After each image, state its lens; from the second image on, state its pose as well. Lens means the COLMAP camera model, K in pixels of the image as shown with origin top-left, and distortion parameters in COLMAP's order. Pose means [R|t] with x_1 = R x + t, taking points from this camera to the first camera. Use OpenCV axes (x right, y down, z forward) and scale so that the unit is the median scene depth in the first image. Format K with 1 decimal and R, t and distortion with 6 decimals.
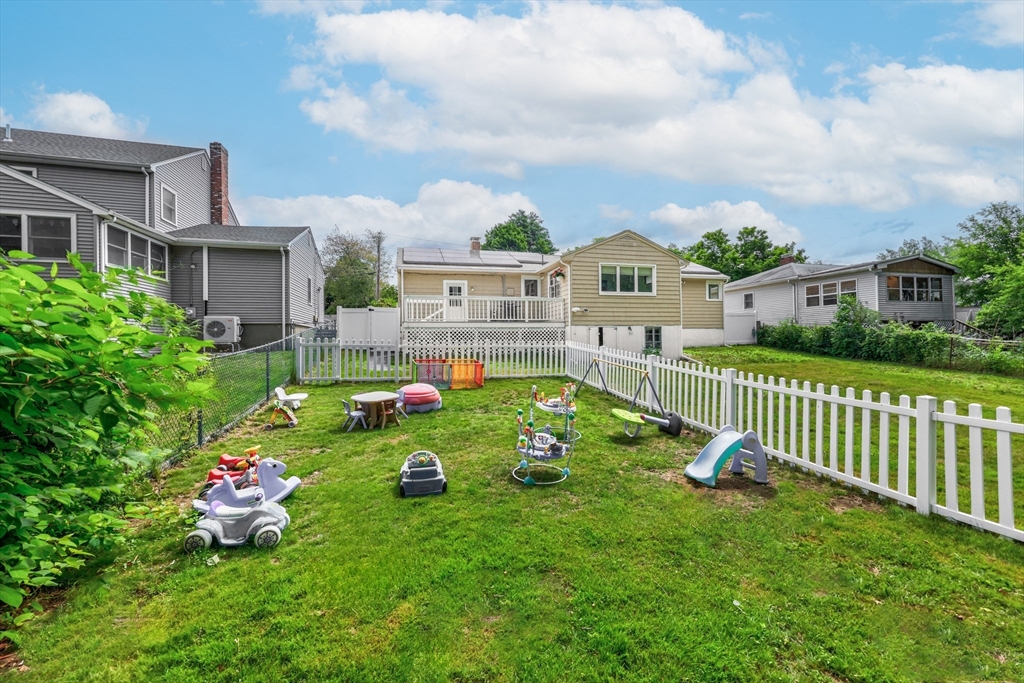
lens RADIAL K [[413.0, 0, 511.9], [0, 413.0, 345.7], [0, 0, 1]] dist [0.004300, 0.000266]
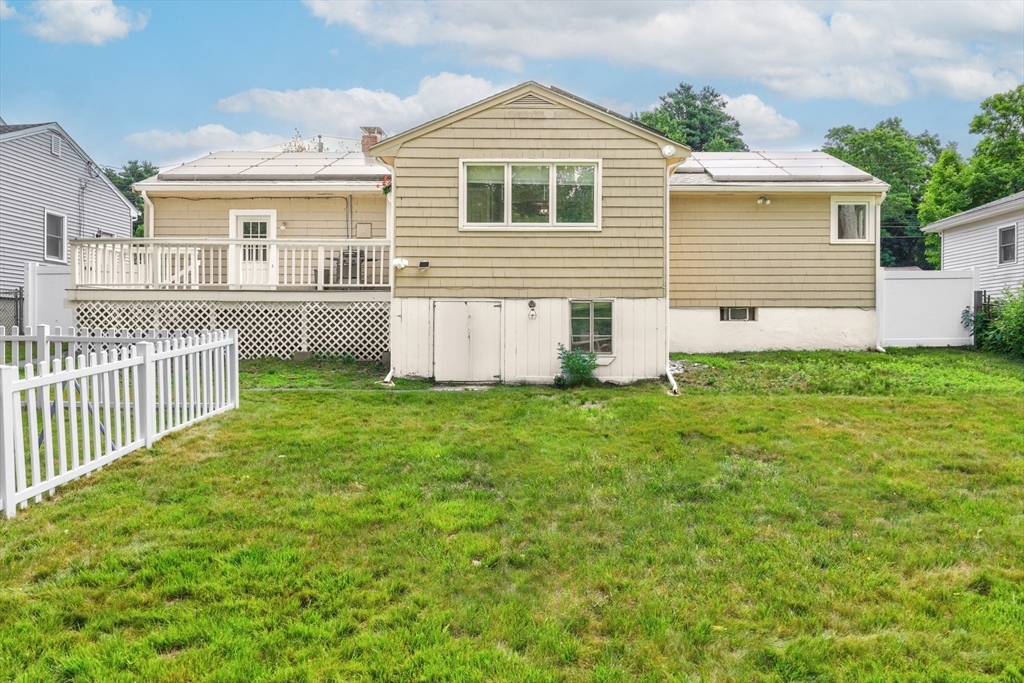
lens RADIAL K [[739.4, 0, 514.4], [0, 739.4, 340.4], [0, 0, 1]] dist [-0.013016, -0.001303]
pose [[0.966745, 0.018026, -0.255105, 0.460334], [-0.017374, 0.999838, 0.004806, -0.007479], [0.255151, -0.000214, 0.966901, 0.227495]]
